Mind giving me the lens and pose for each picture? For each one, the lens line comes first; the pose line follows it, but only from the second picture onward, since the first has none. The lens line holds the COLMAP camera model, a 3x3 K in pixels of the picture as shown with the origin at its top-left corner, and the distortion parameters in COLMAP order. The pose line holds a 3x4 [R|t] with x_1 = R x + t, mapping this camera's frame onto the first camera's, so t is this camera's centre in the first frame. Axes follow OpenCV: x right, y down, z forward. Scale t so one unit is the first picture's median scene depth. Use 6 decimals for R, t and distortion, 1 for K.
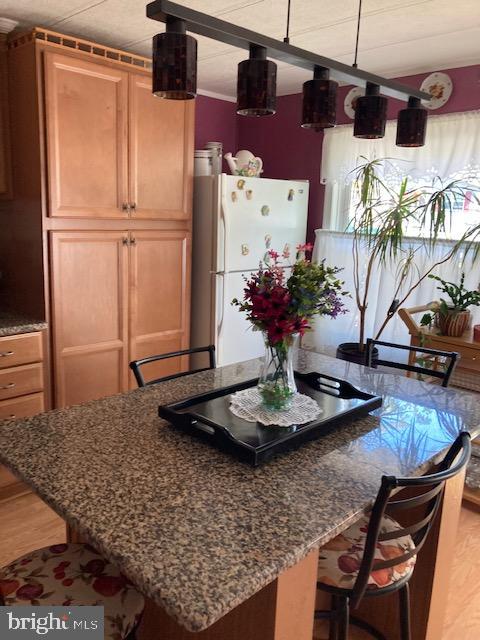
lens RADIAL K [[524.8, 0, 240.6], [0, 524.8, 322.3], [0, 0, 1]] dist [0.022487, -0.030867]
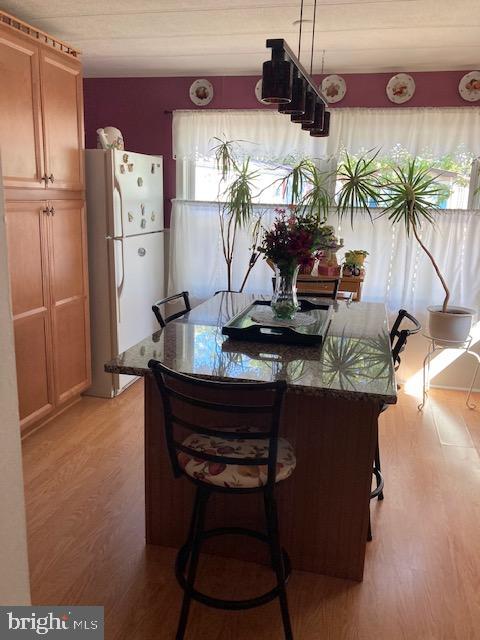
lens RADIAL K [[524.8, 0, 238.8], [0, 524.8, 319.1], [0, 0, 1]] dist [0.022487, -0.030867]
pose [[0.851171, -0.129894, 0.508562, -0.411282], [0.110469, 0.991526, 0.068359, 0.027964], [-0.513132, -0.002005, 0.858307, -0.087573]]
